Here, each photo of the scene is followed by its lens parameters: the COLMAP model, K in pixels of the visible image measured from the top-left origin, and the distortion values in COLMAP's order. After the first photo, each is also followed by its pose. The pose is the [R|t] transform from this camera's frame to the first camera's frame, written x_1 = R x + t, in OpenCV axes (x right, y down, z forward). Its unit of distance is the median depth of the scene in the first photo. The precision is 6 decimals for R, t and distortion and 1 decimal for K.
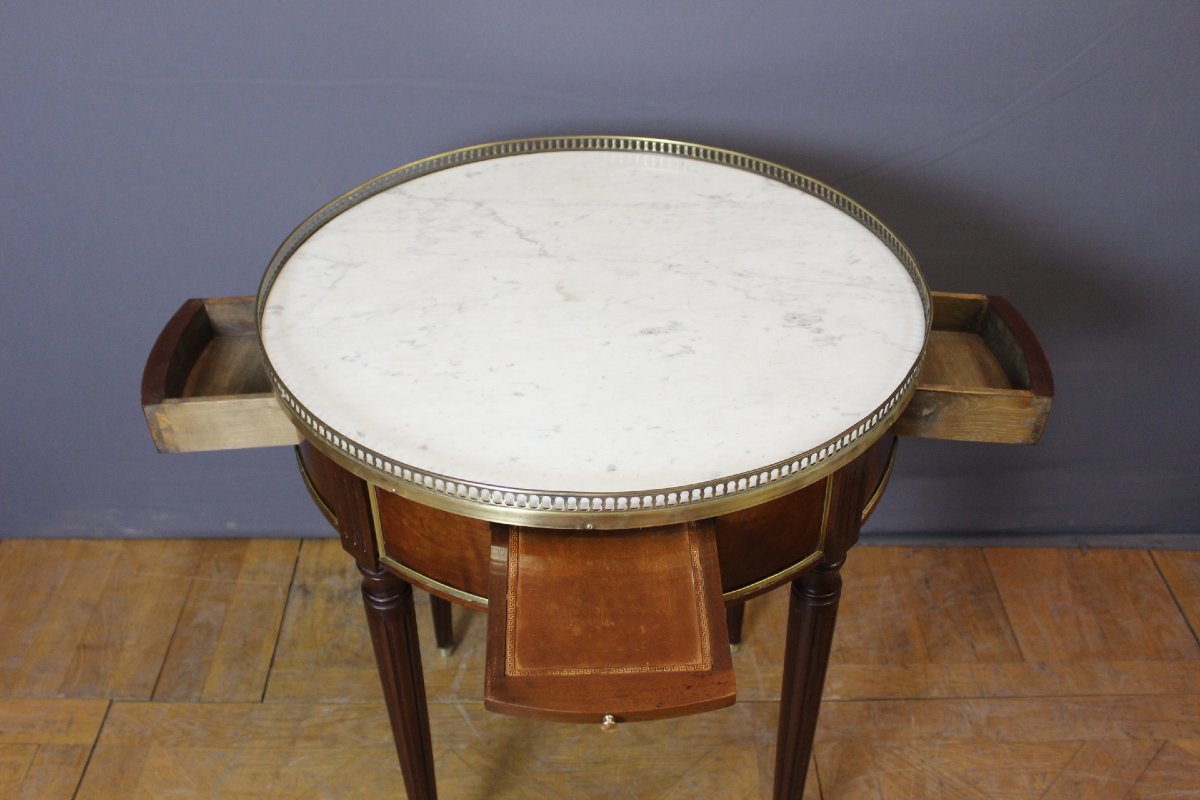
lens RADIAL K [[1167.2, 0, 594.8], [0, 1167.2, 406.5], [0, 0, 1]] dist [-0.085872, 0.000000]
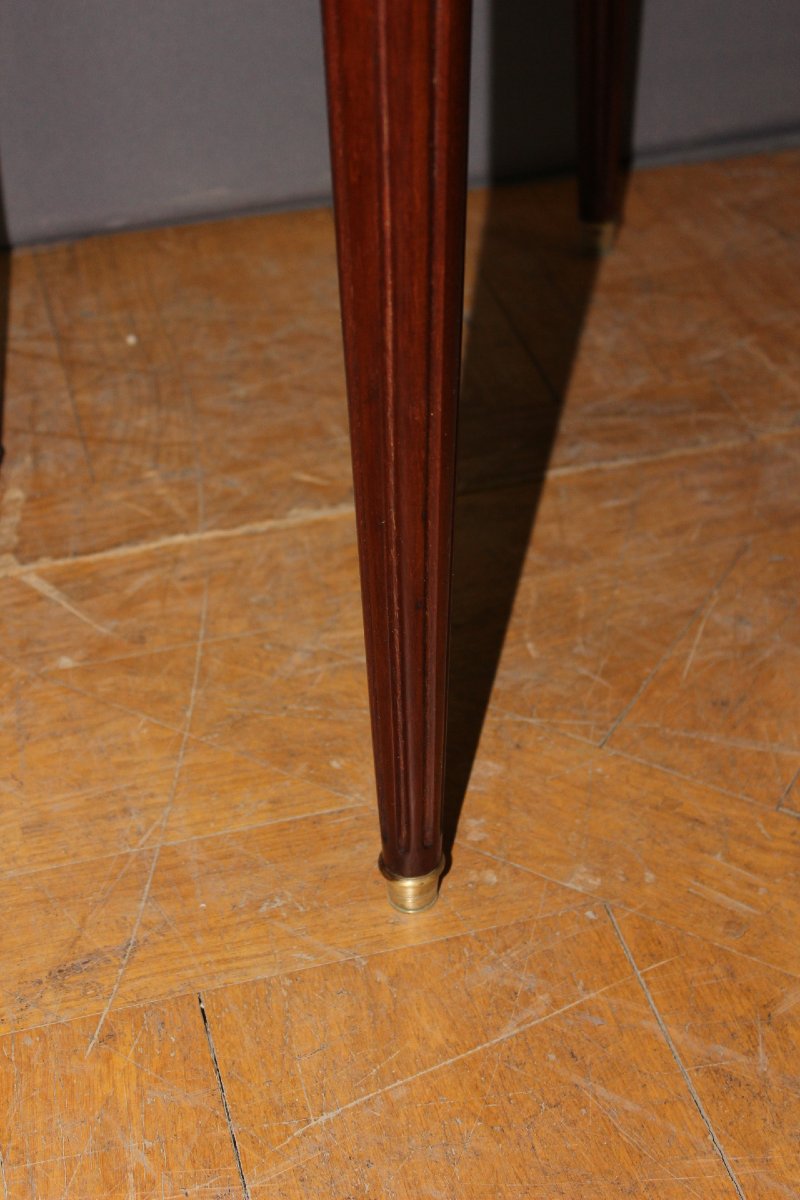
lens RADIAL K [[1889.3, 0, 412.4], [0, 1889.3, 599.8], [0, 0, 1]] dist [-0.027299, 0.000000]
pose [[0.968329, -0.177993, 0.175093, -0.110500], [0.169001, 0.983463, 0.065116, 0.257865], [-0.183787, -0.033463, 0.982396, 0.433349]]
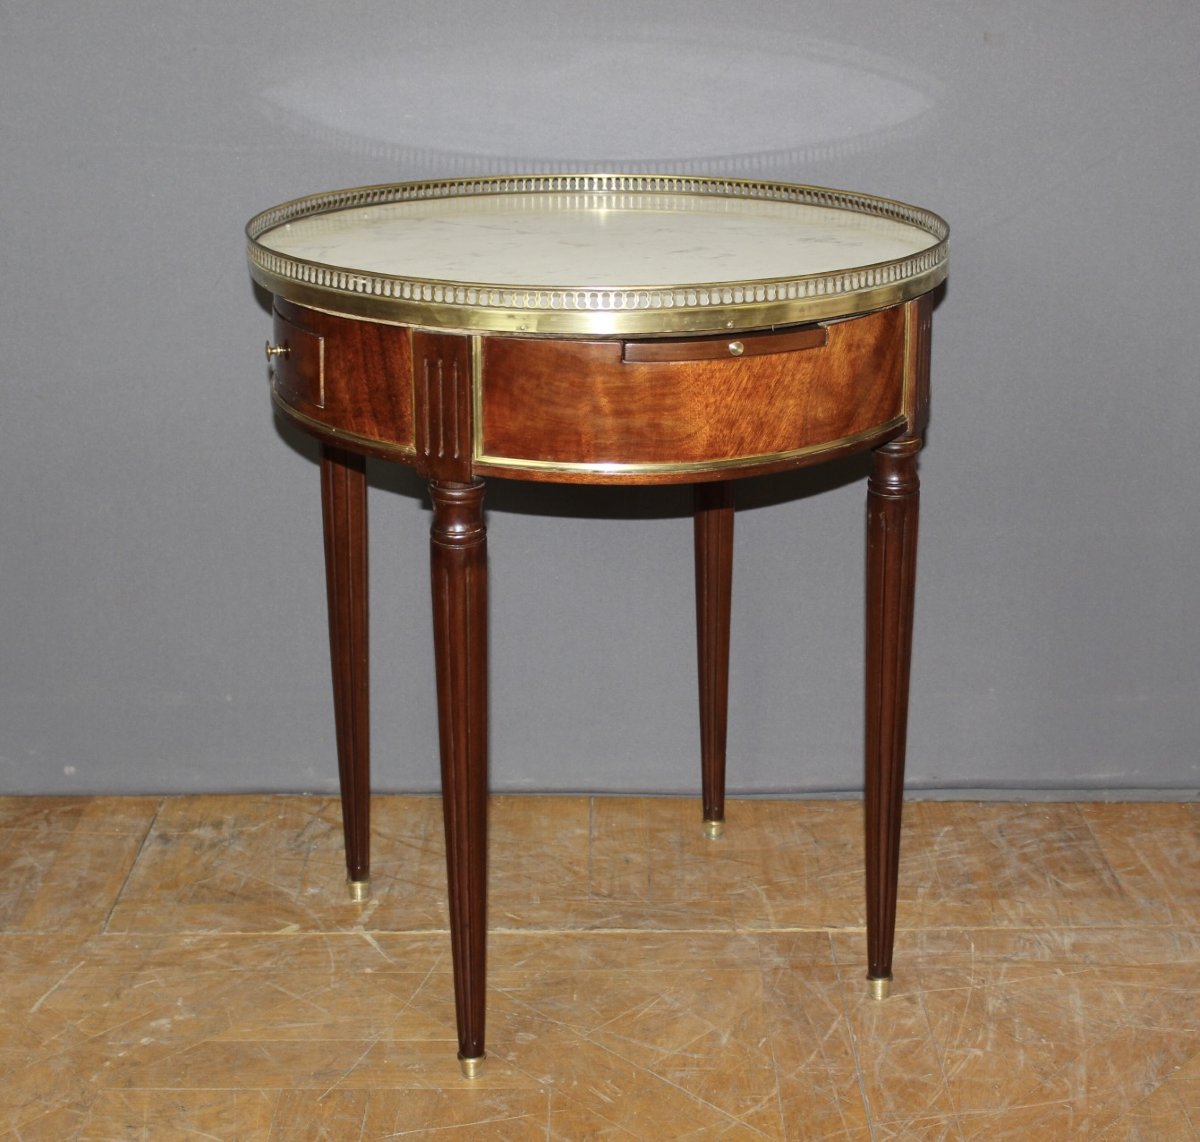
lens RADIAL K [[1878.4, 0, 673.3], [0, 1878.4, 569.6], [0, 0, 1]] dist [-0.069082, 0.000000]
pose [[0.999566, 0.001208, 0.029432, 0.046411], [0.007554, 0.955243, -0.295727, 0.407131], [-0.028472, 0.295821, 0.954819, -0.235397]]
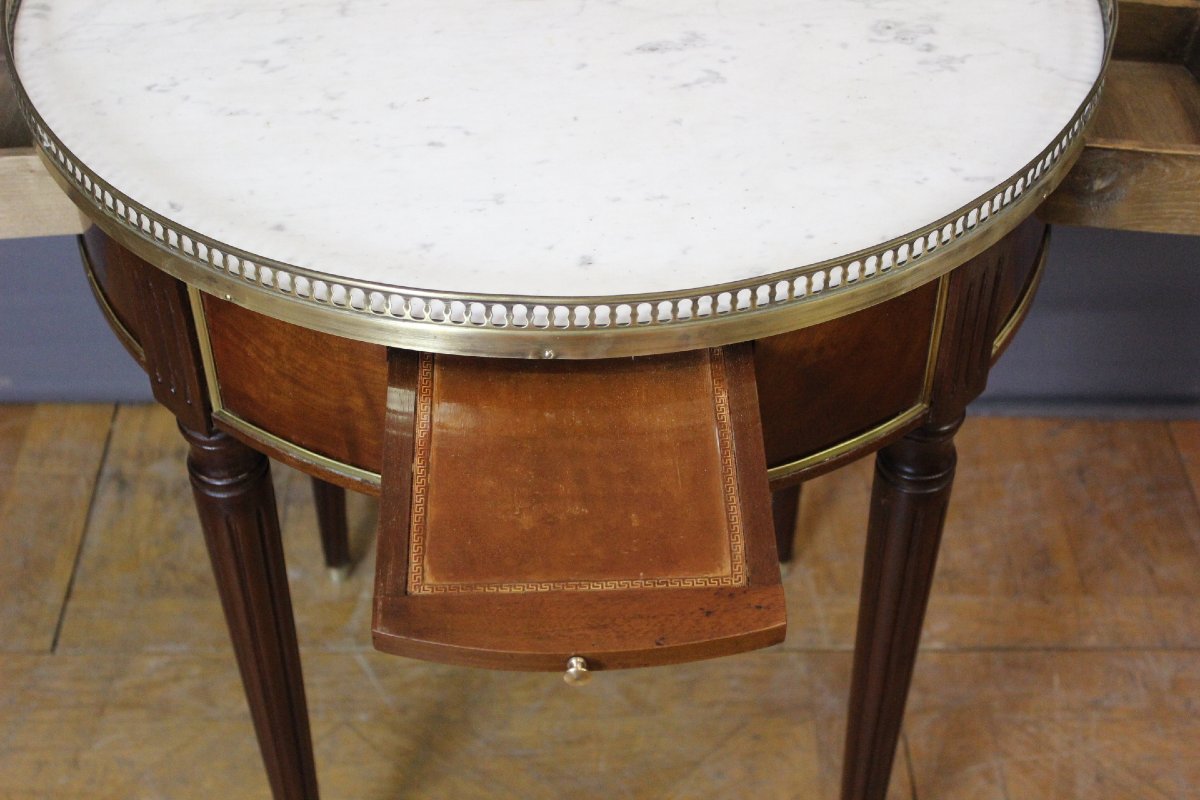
lens RADIAL K [[1714.7, 0, 595.0], [0, 1714.7, 404.0], [0, 0, 1]] dist [-0.017170, 0.000000]
pose [[0.999949, 0.003544, 0.009412, 0.006250], [-0.004468, 0.994972, 0.100054, 0.021607], [-0.009010, -0.100091, 0.994938, 0.058400]]
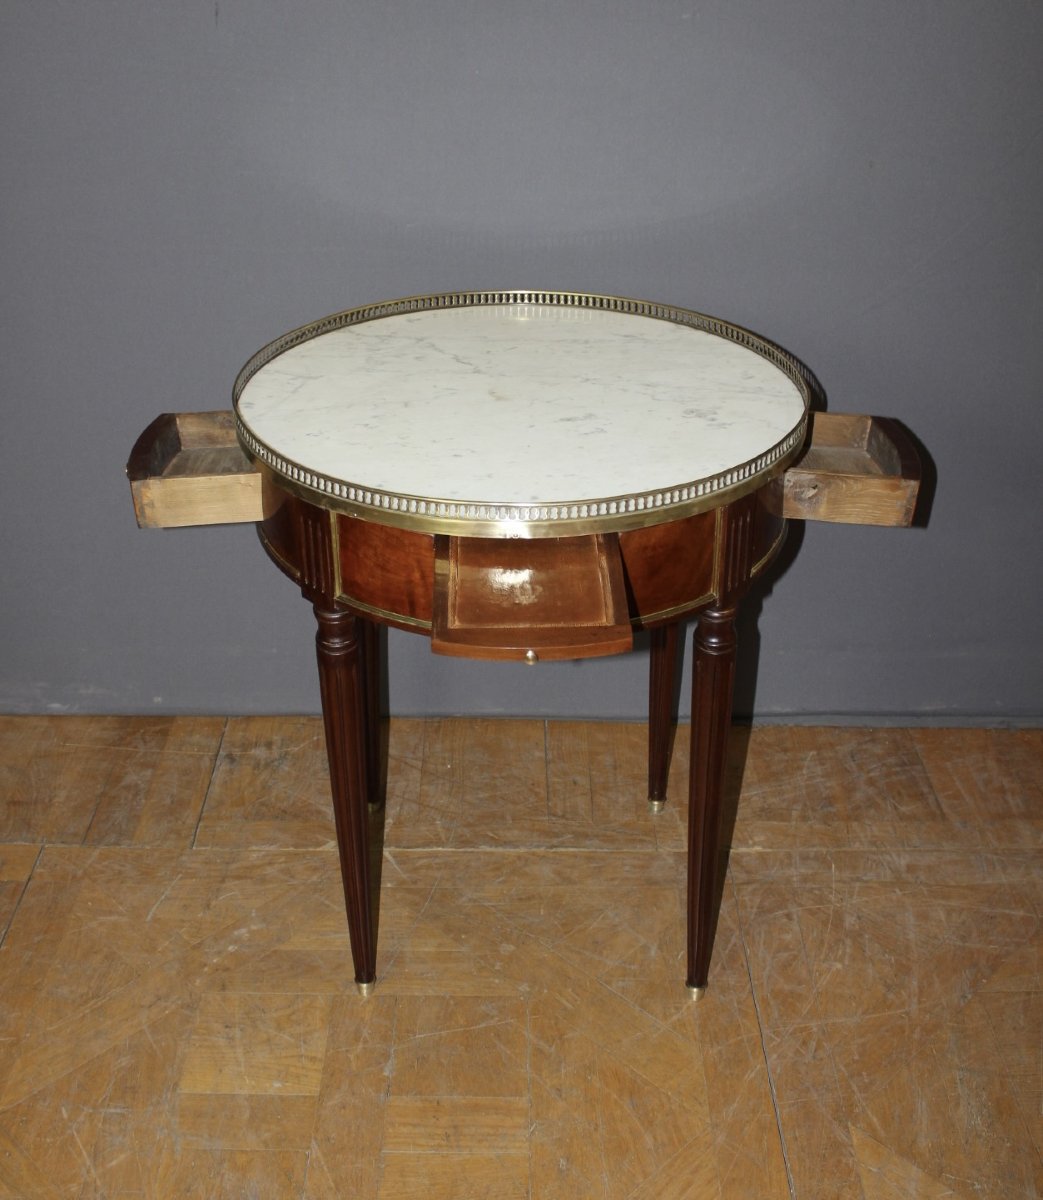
lens RADIAL K [[1406.5, 0, 516.8], [0, 1406.5, 579.3], [0, 0, 1]] dist [-0.113622, 0.000000]
pose [[0.999975, 0.005523, -0.004466, 0.001633], [-0.006074, 0.990876, -0.134638, 0.193188], [0.003682, 0.134662, 0.990885, -0.254664]]
